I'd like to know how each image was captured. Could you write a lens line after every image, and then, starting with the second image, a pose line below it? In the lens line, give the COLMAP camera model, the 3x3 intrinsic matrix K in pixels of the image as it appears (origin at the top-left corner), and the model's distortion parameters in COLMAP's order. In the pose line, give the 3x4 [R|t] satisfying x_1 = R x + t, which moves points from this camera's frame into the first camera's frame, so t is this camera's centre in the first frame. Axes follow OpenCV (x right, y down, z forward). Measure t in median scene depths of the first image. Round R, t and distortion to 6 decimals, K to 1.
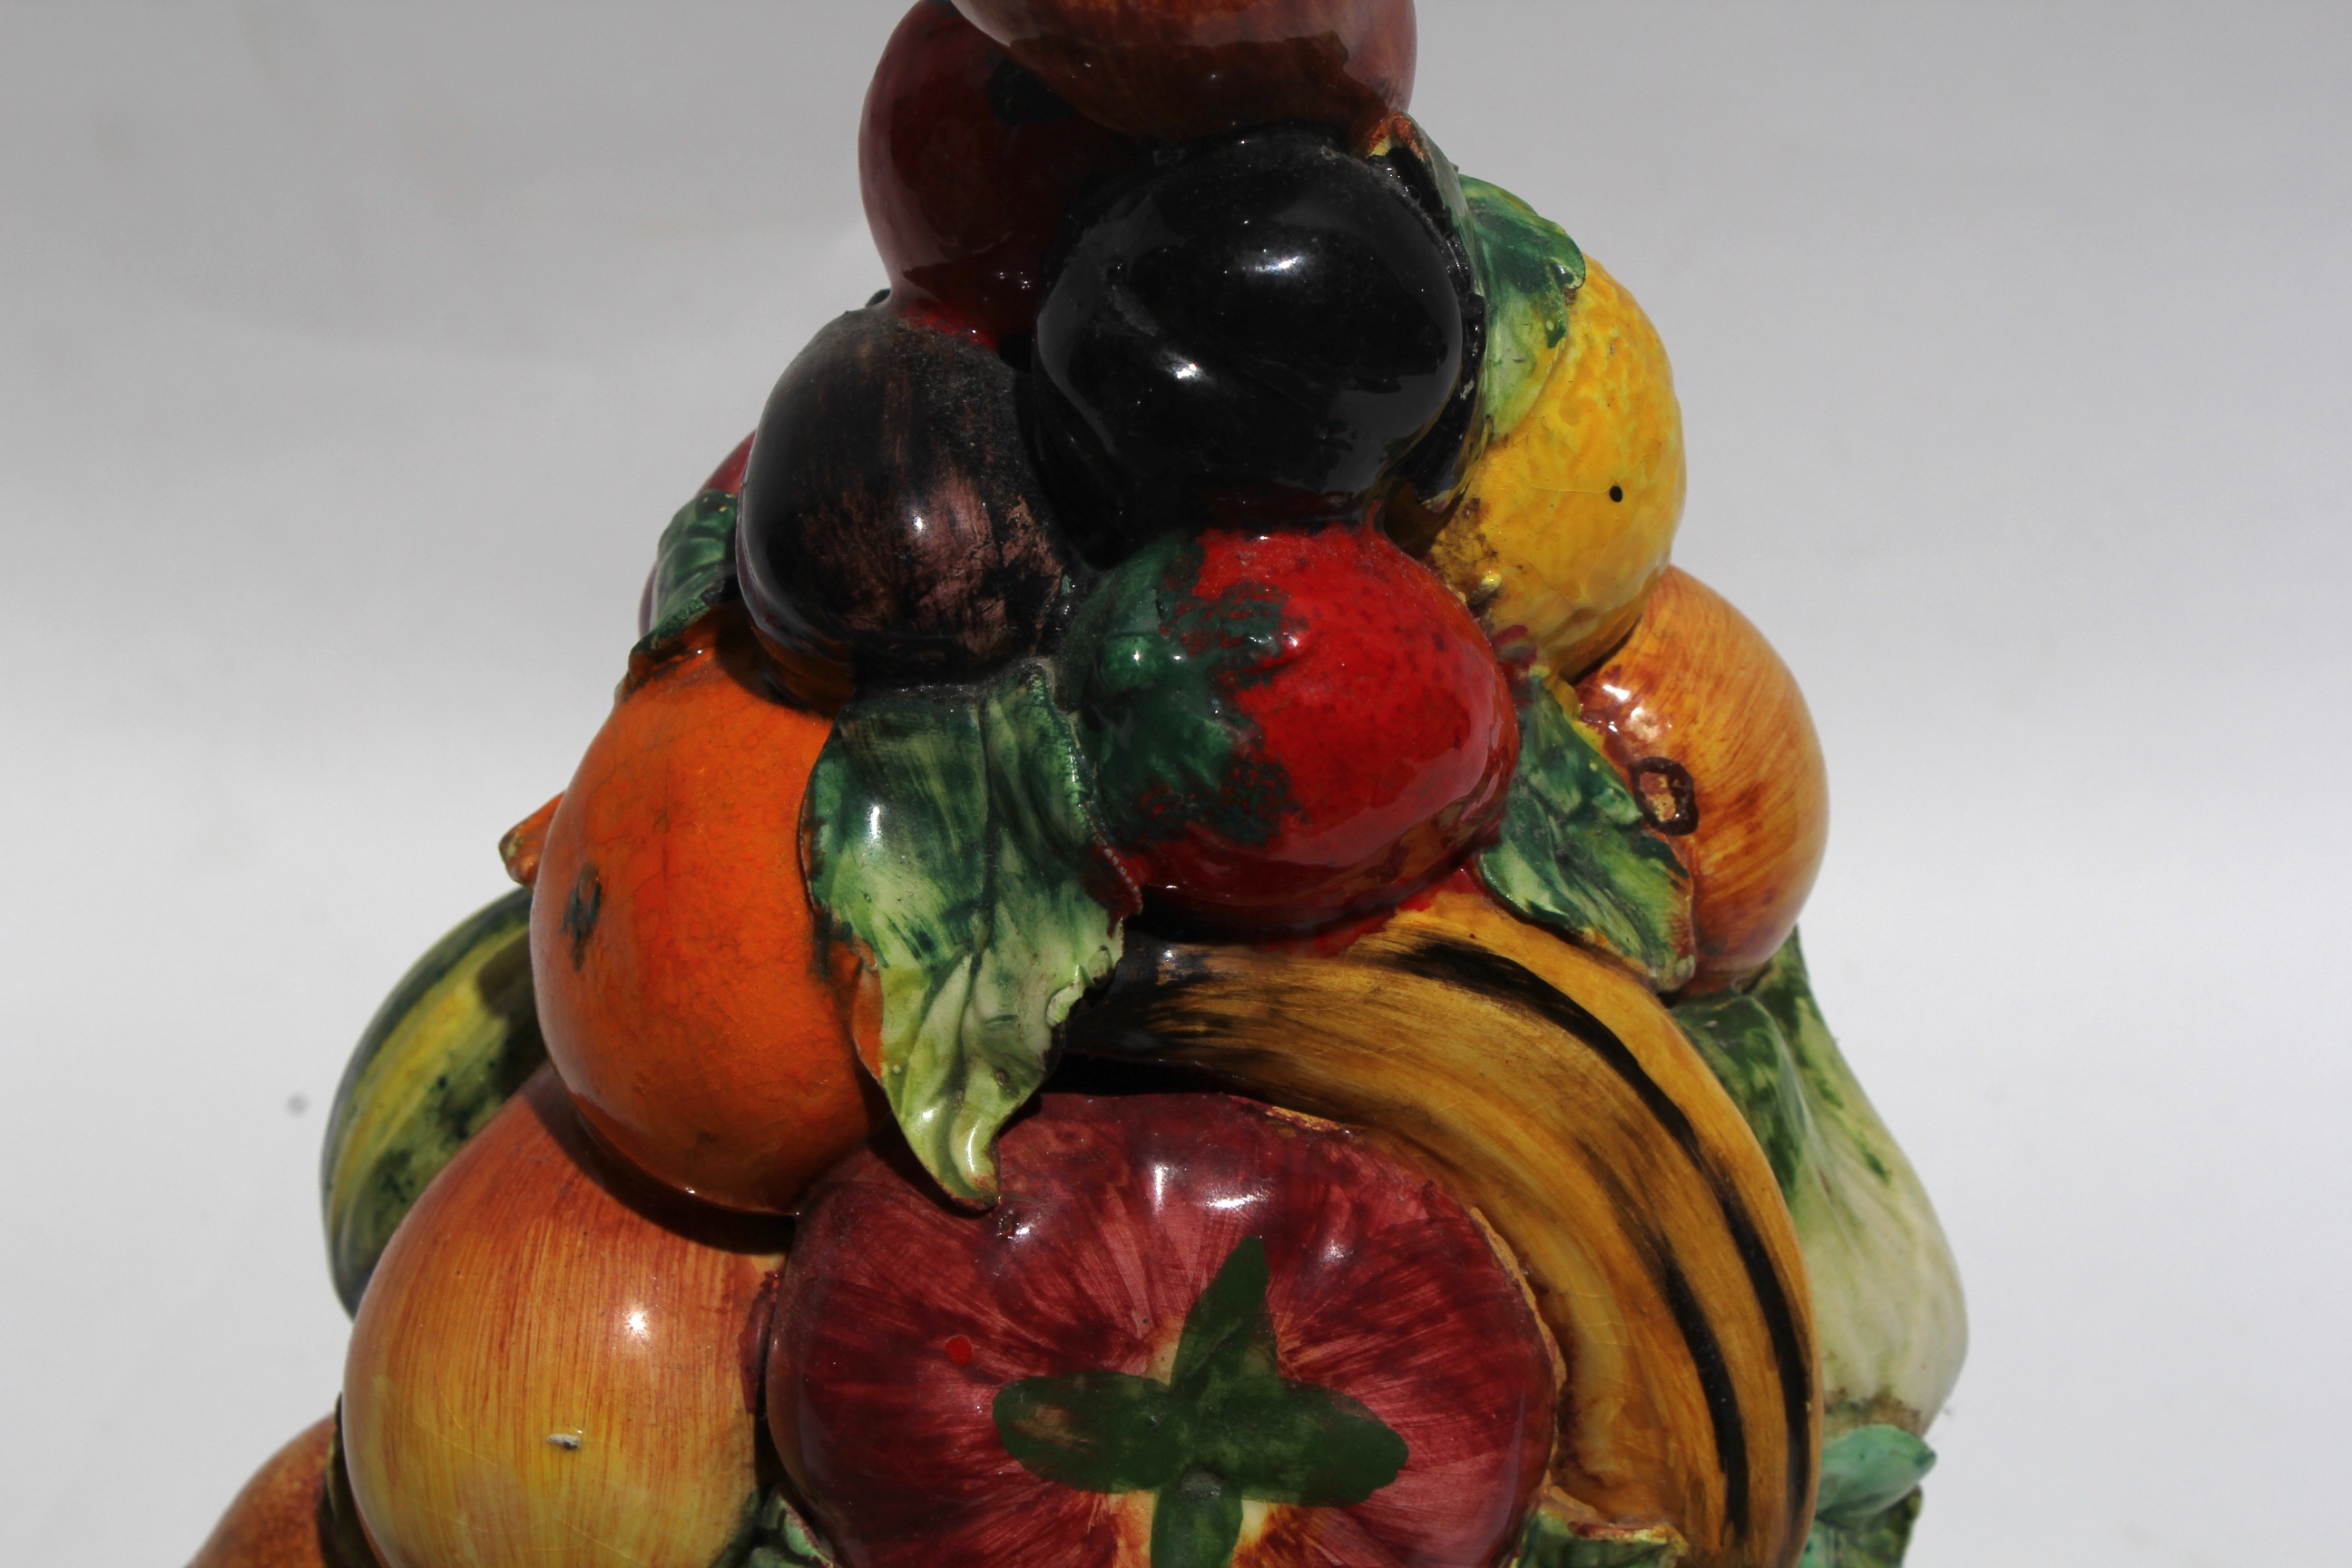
lens RADIAL K [[4641.4, 0, 1183.0], [0, 4641.4, 787.7], [0, 0, 1]] dist [-0.011198, 0.000000]
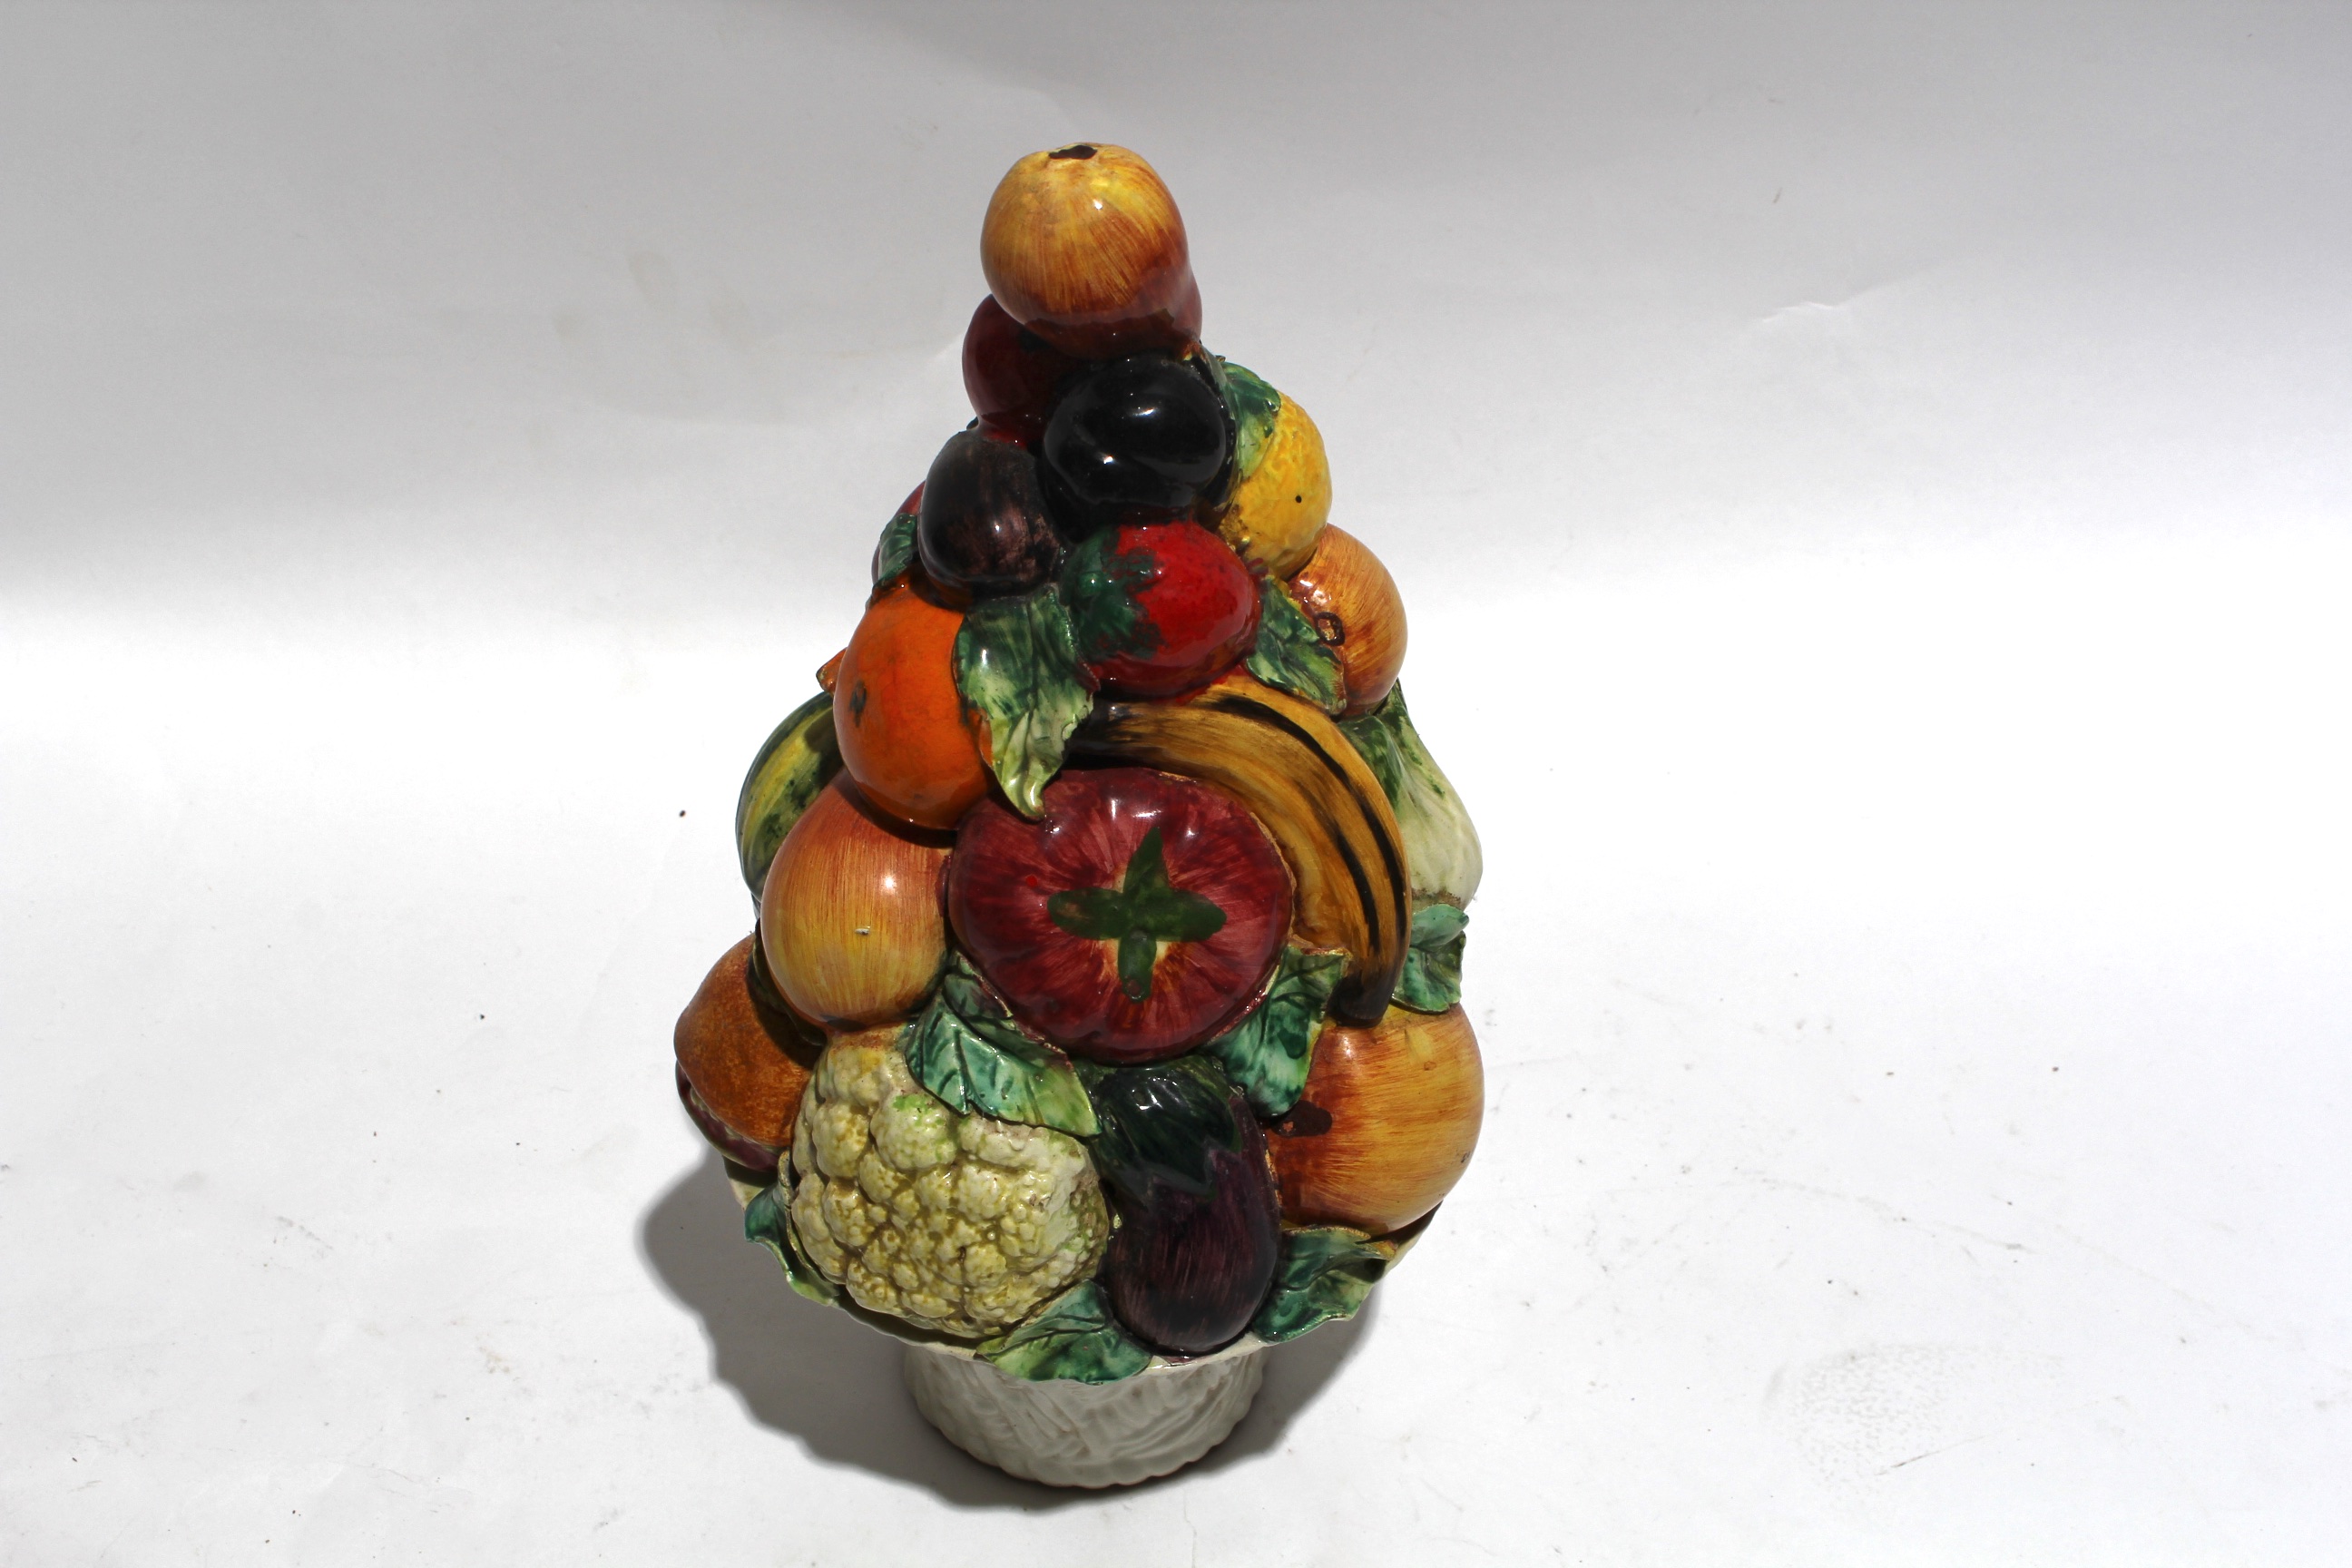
lens RADIAL K [[3075.1, 0, 1178.1], [0, 3075.1, 784.5], [0, 0, 1]] dist [-0.119330, 0.000000]
pose [[0.998895, -0.046487, 0.006855, 0.016619], [0.046054, 0.997500, 0.053595, -0.006673], [-0.009329, -0.053220, 0.998539, -0.527033]]
